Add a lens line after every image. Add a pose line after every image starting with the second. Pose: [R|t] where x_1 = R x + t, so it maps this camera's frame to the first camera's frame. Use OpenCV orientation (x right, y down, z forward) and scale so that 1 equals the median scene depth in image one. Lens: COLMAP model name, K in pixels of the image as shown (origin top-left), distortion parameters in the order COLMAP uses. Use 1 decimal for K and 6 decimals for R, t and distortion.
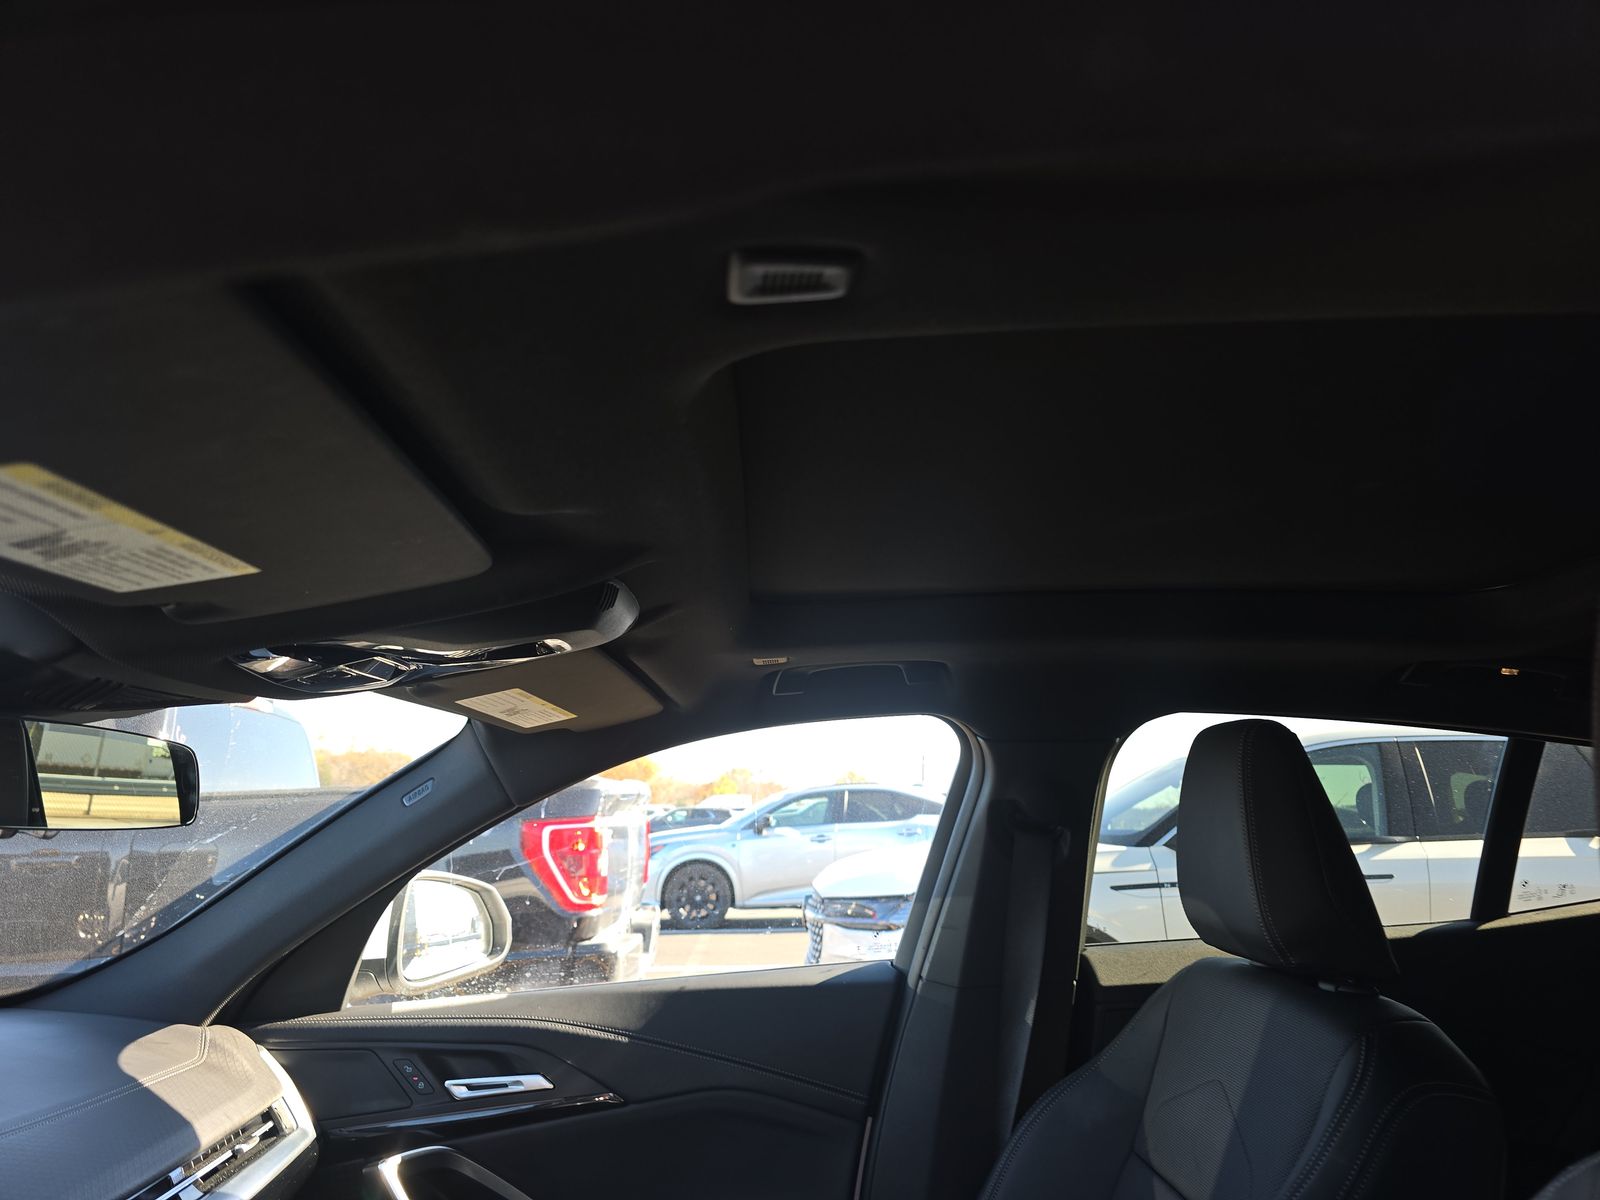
lens RADIAL K [[1057.7, 0, 795.4], [0, 1057.7, 596.9], [0, 0, 1]] dist [0.004038, 0.003297]
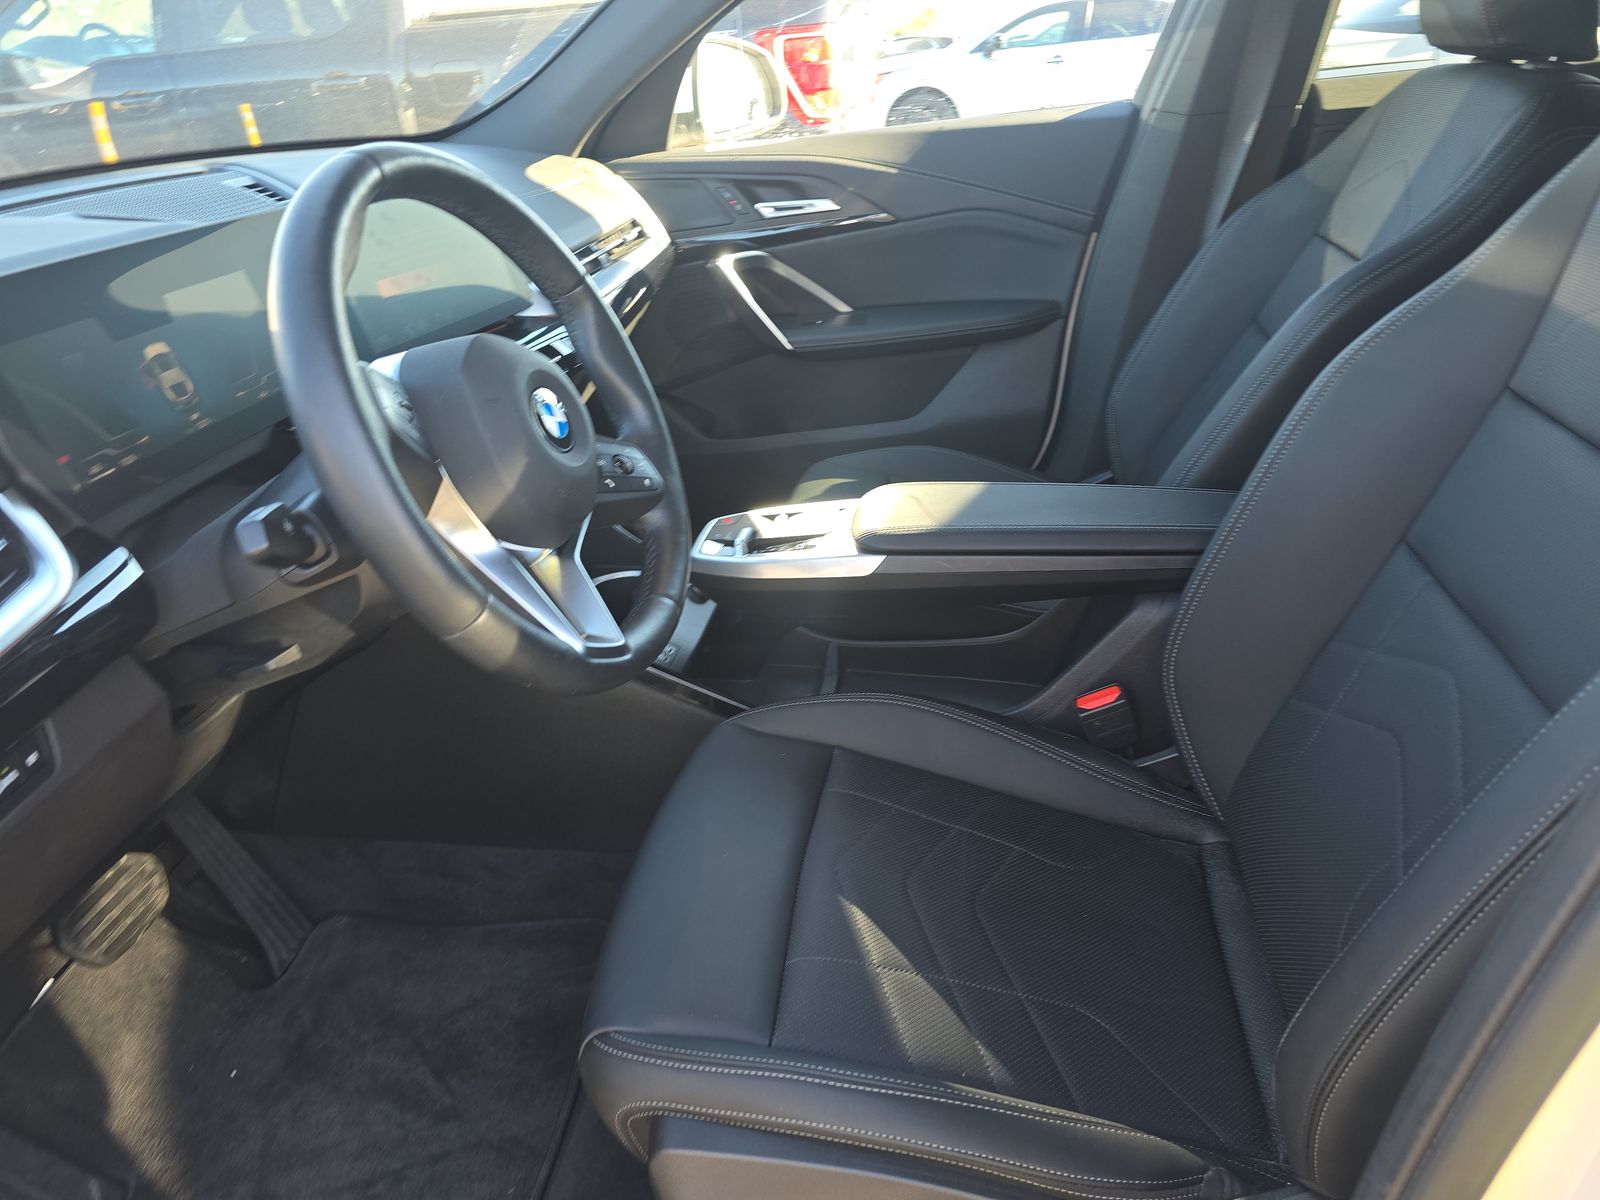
lens RADIAL K [[1057.7, 0, 795.4], [0, 1057.7, 596.9], [0, 0, 1]] dist [0.004038, 0.003297]
pose [[0.981097, 0.059016, -0.184295, -0.019121], [0.070495, 0.777923, 0.624392, 0.030045], [0.180217, -0.625581, 0.759058, -0.259536]]
